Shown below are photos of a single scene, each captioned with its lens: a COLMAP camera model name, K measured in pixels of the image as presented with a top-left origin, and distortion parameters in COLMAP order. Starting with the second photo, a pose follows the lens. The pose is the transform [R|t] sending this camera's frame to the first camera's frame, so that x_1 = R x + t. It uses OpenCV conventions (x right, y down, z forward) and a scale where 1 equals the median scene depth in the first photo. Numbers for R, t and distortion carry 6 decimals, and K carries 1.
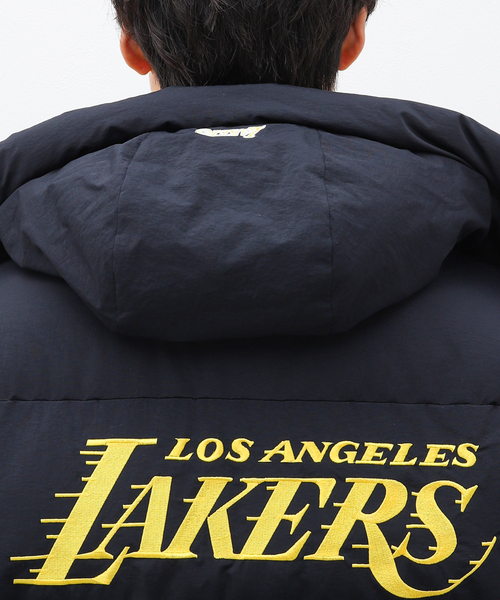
lens RADIAL K [[3388.2, 0, 253.1], [0, 3388.2, 295.0], [0, 0, 1]] dist [0.527255, 0.000000]
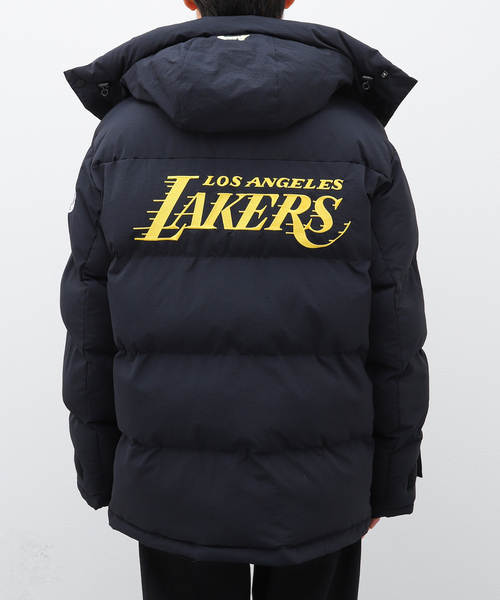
lens RADIAL K [[3388.2, 0, 247.4], [0, 3388.2, 298.6], [0, 0, 1]] dist [0.527255, 0.000000]
pose [[0.999913, 0.009388, -0.009318, 0.024957], [-0.009077, 0.999418, 0.032883, 0.049352], [0.009621, -0.032795, 0.999416, -1.229608]]
